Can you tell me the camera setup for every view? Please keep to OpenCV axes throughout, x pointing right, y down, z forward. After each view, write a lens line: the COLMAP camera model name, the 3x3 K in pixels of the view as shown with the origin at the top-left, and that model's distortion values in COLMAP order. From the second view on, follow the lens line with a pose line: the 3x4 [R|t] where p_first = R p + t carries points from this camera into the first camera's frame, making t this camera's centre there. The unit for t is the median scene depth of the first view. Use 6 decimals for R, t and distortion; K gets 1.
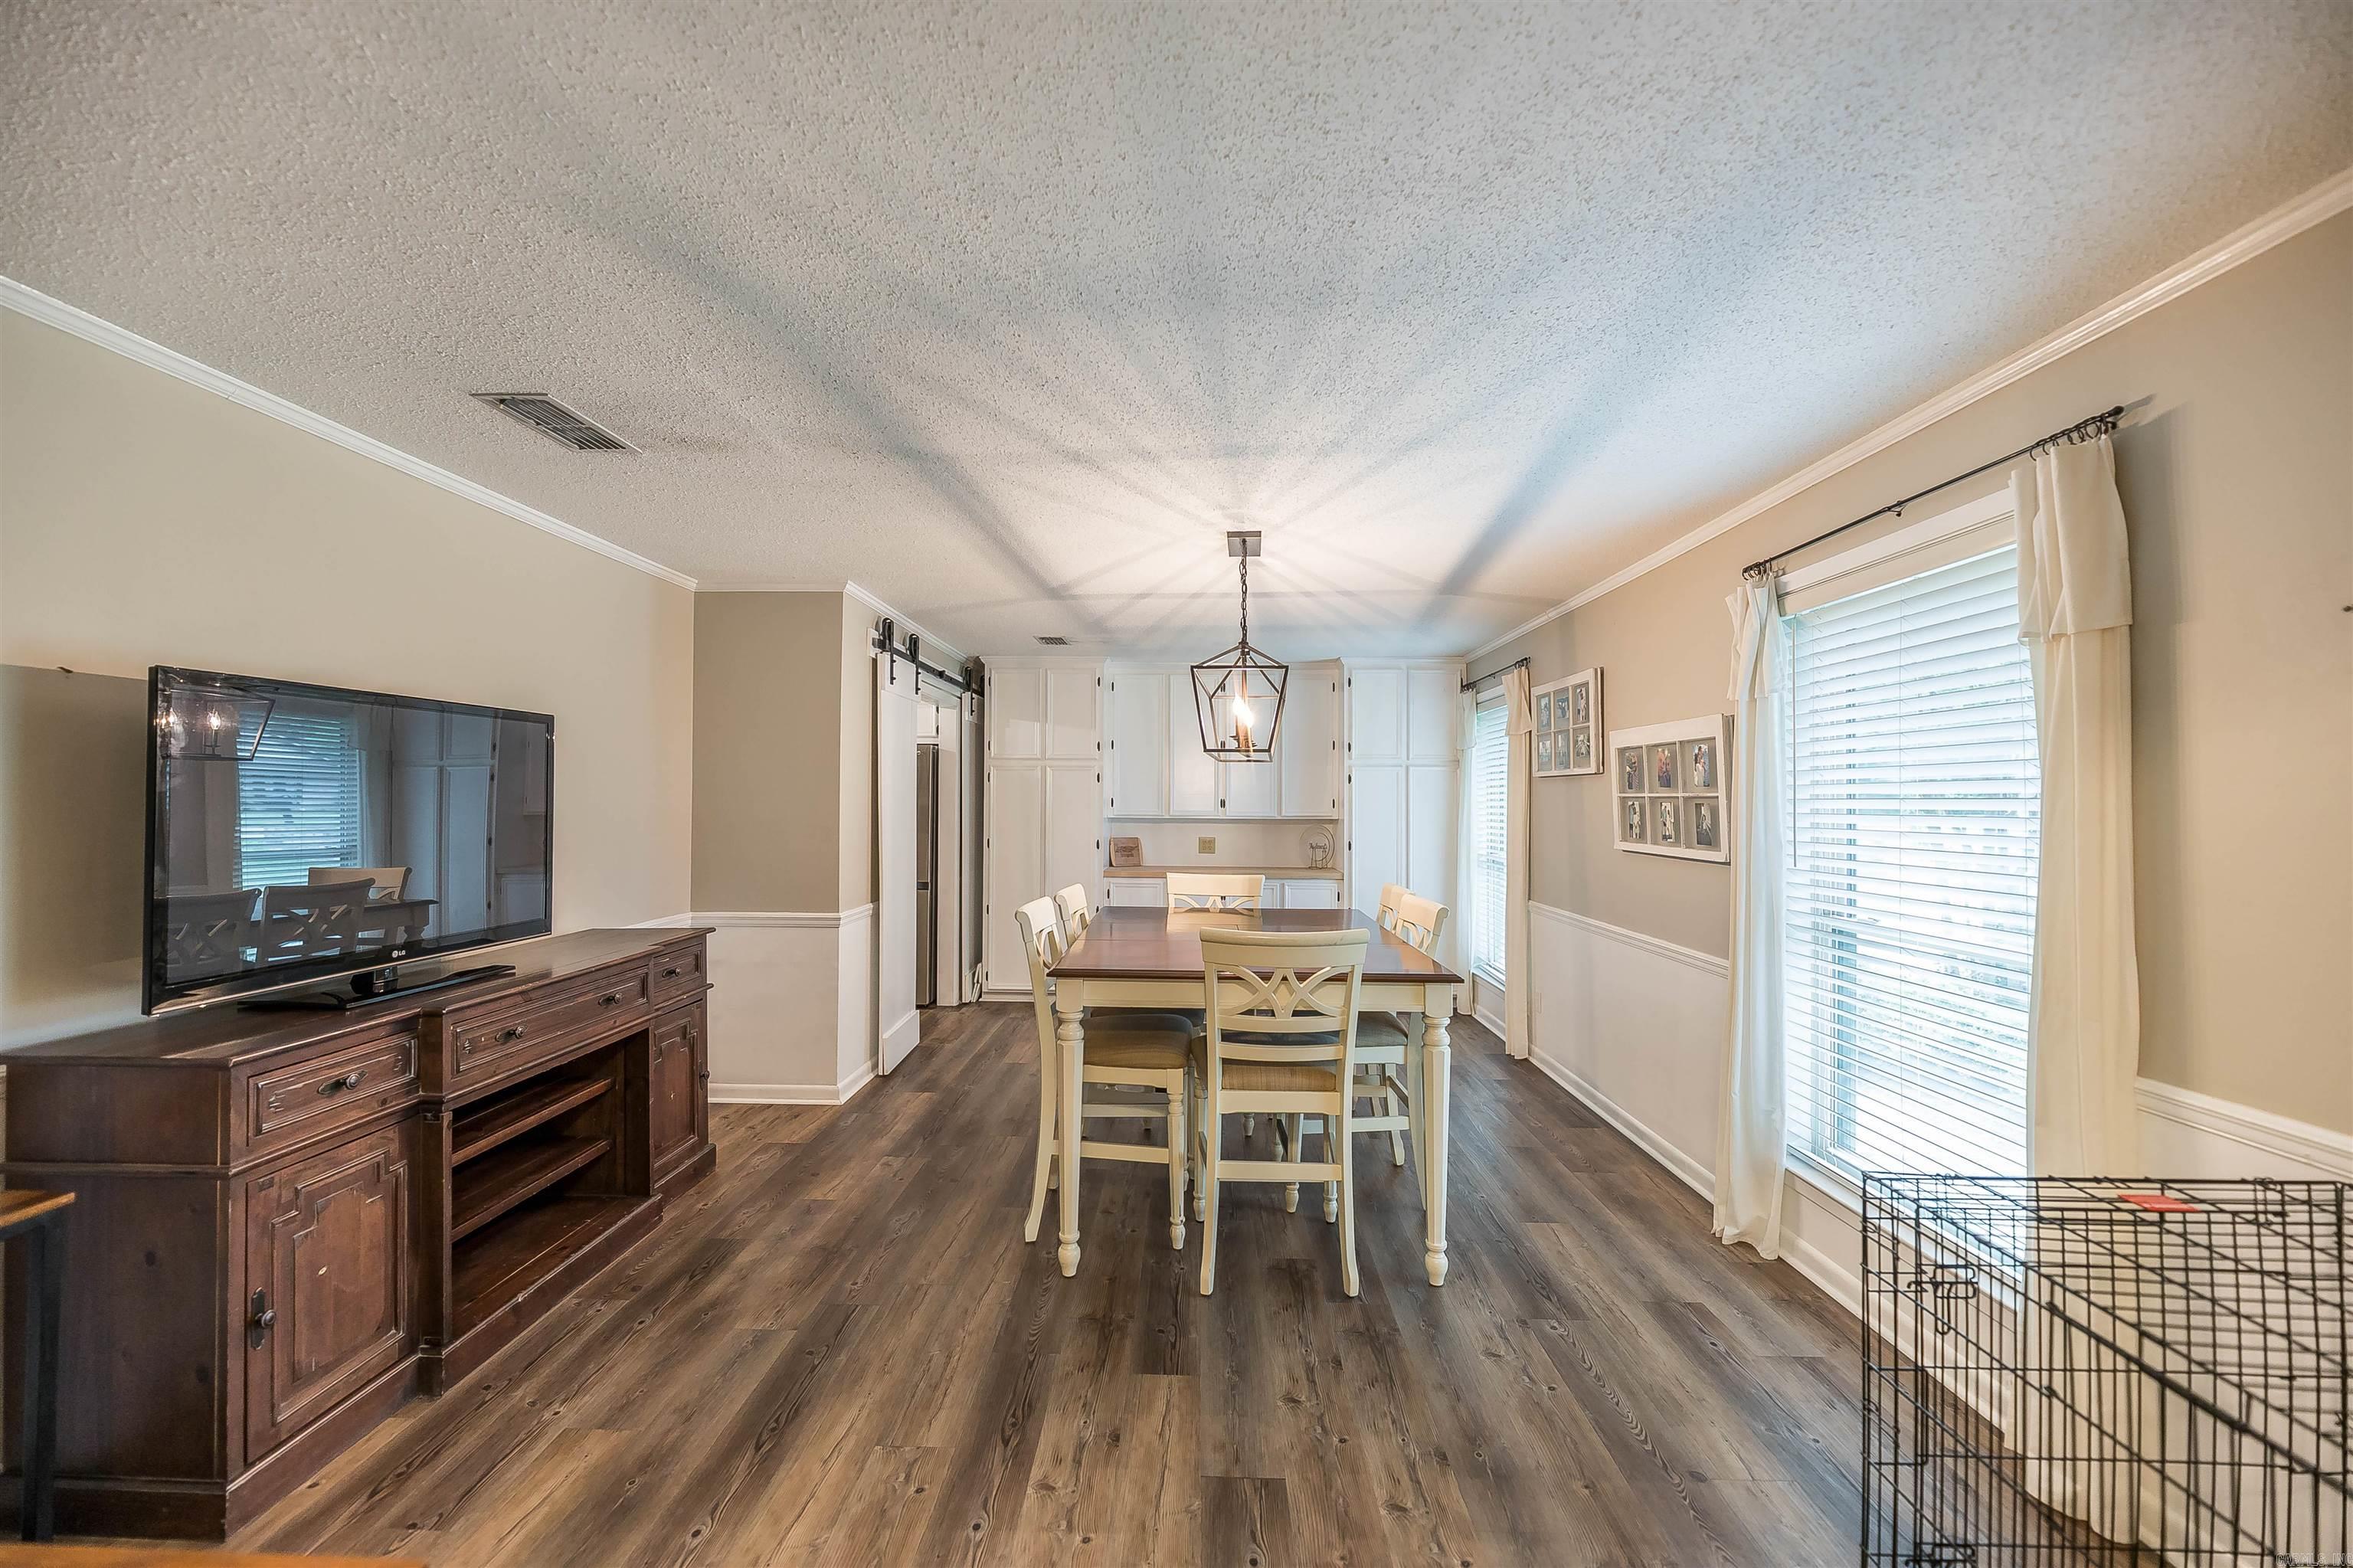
lens RADIAL K [[948.6, 0, 1168.8], [0, 948.6, 793.7], [0, 0, 1]] dist [-0.003786, -0.001101]
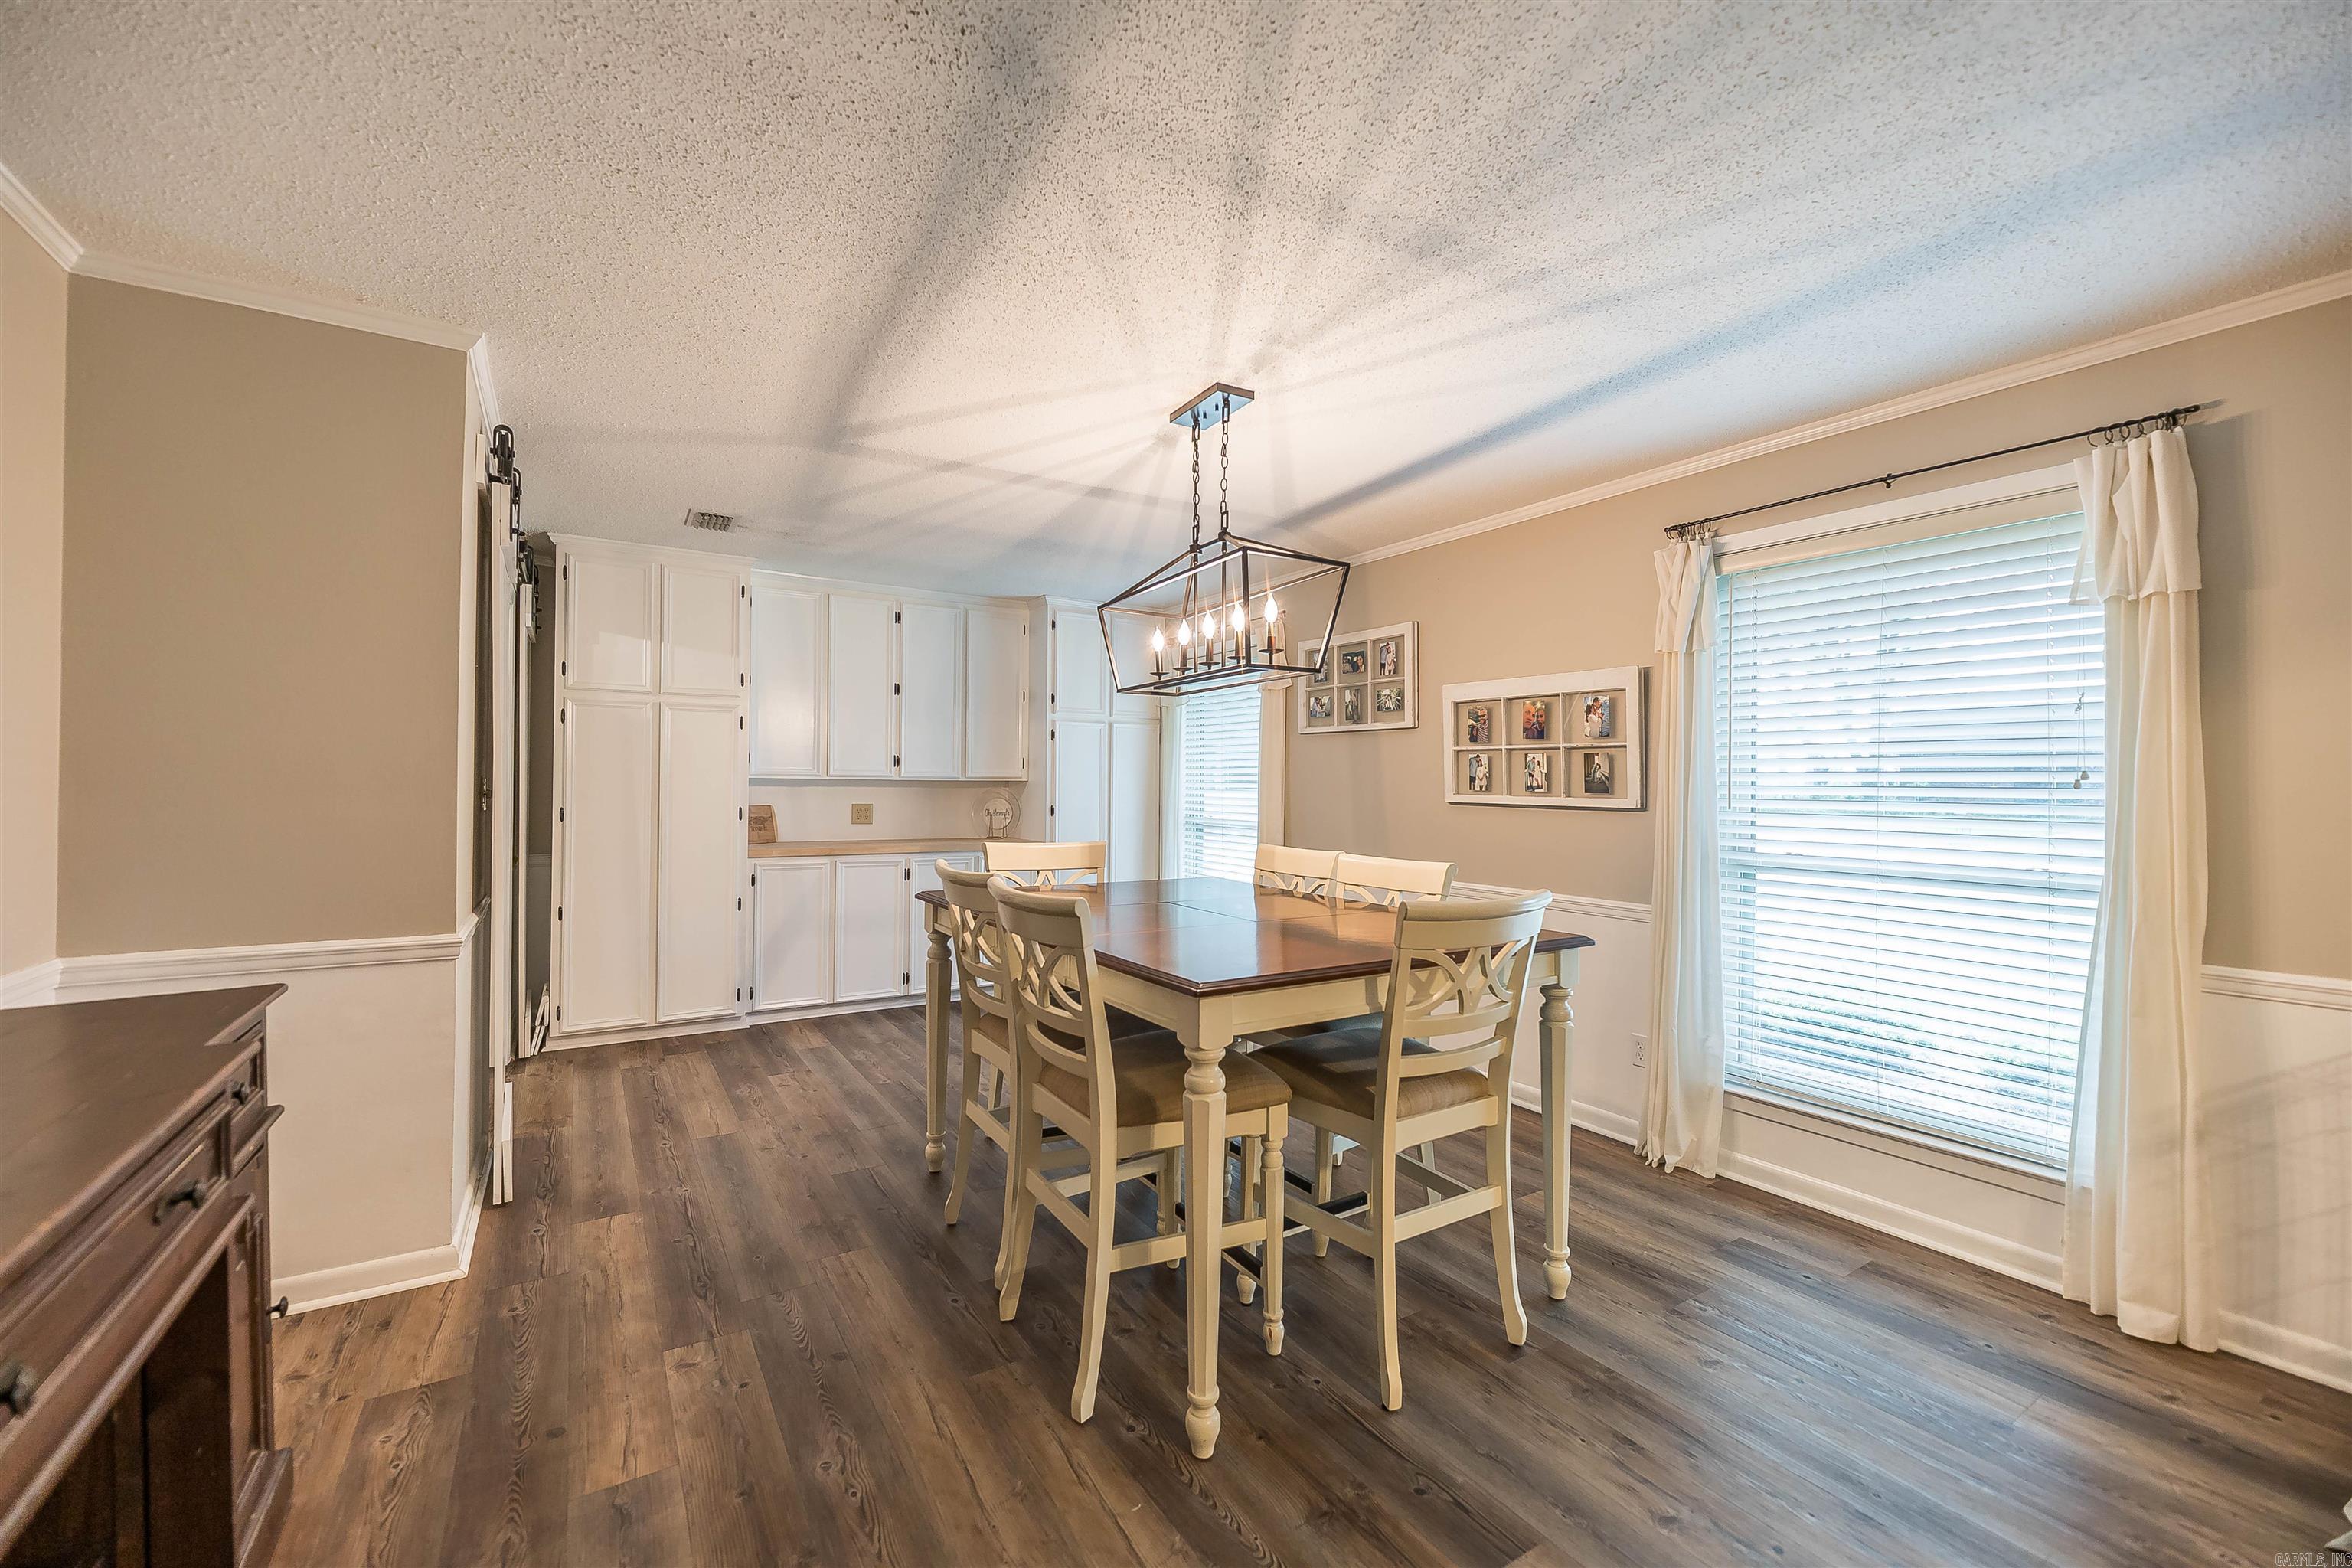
lens RADIAL K [[948.2, 0, 1176.7], [0, 948.2, 781.6], [0, 0, 1]] dist [-0.003786, -0.001101]
pose [[0.827529, 0.003975, 0.561409, -0.440600], [-0.009876, 0.999923, 0.007478, 0.042386], [-0.561336, -0.011732, 0.827505, 0.439661]]
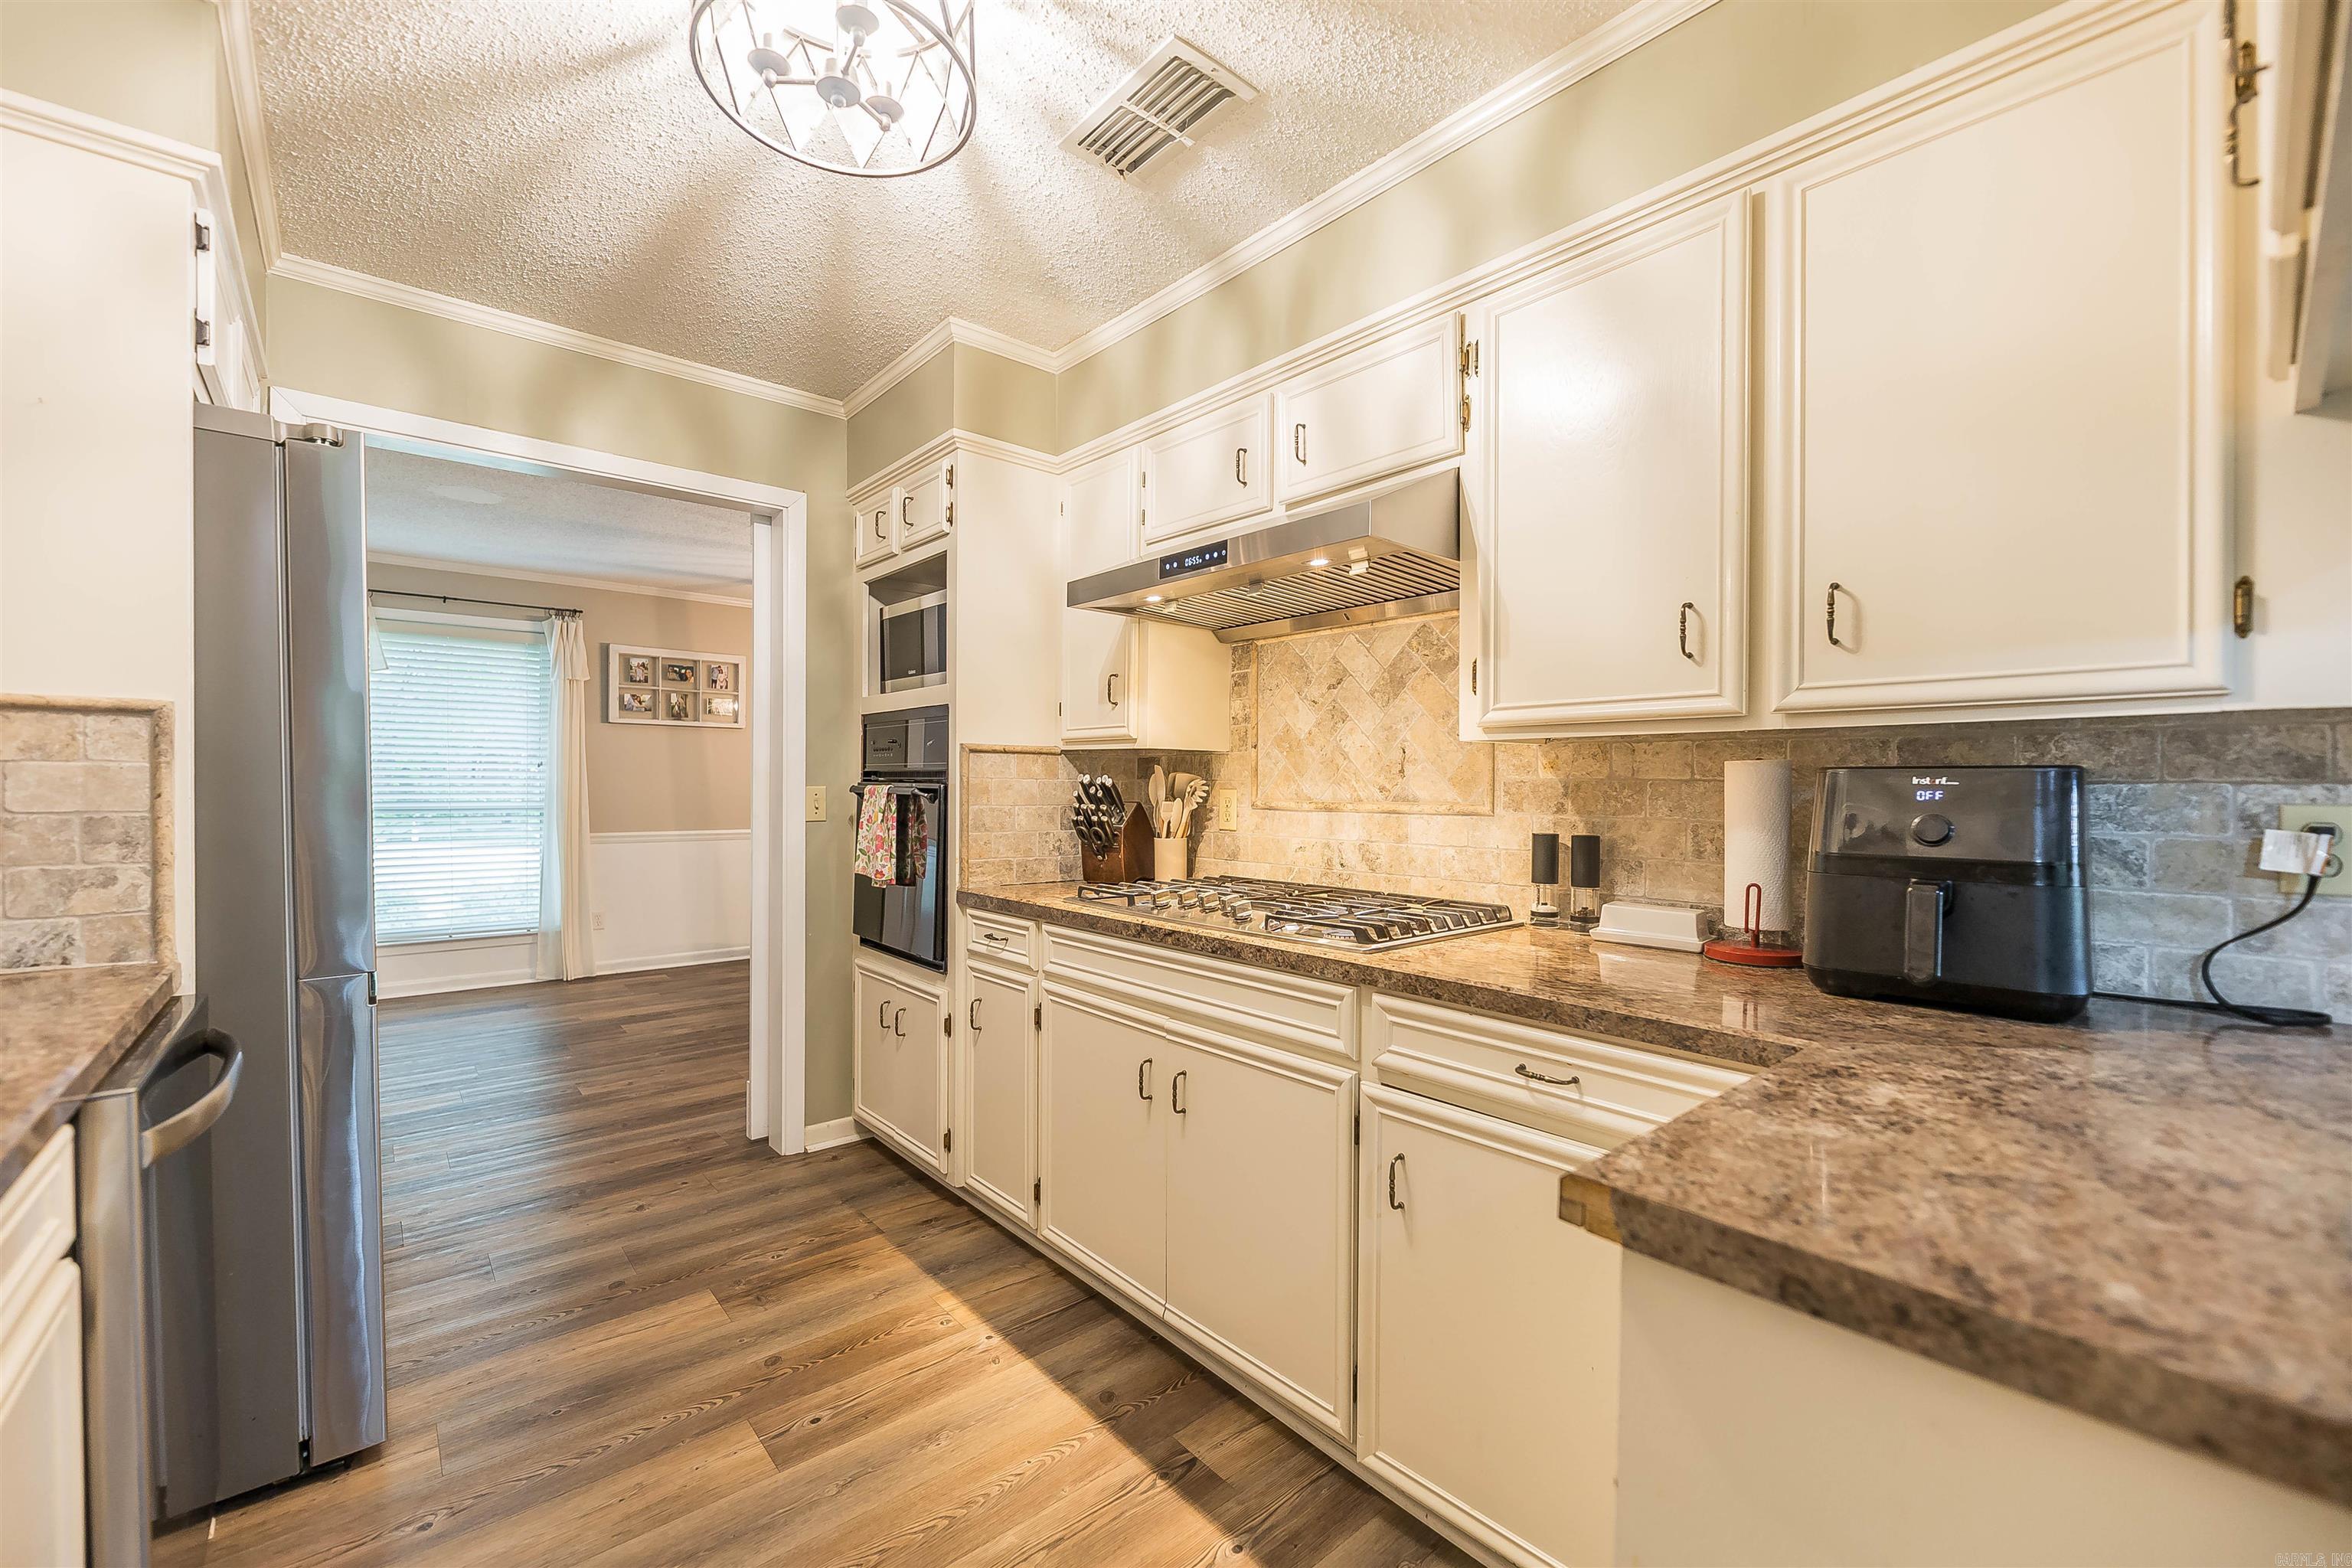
lens RADIAL K [[948.2, 0, 1176.4], [0, 948.2, 790.4], [0, 0, 1]] dist [-0.003786, -0.001101]
pose [[-0.682127, -0.009368, 0.731174, -1.499480], [-0.014296, 0.999898, -0.000526, 0.090420], [-0.731094, -0.010812, -0.682191, 2.115419]]
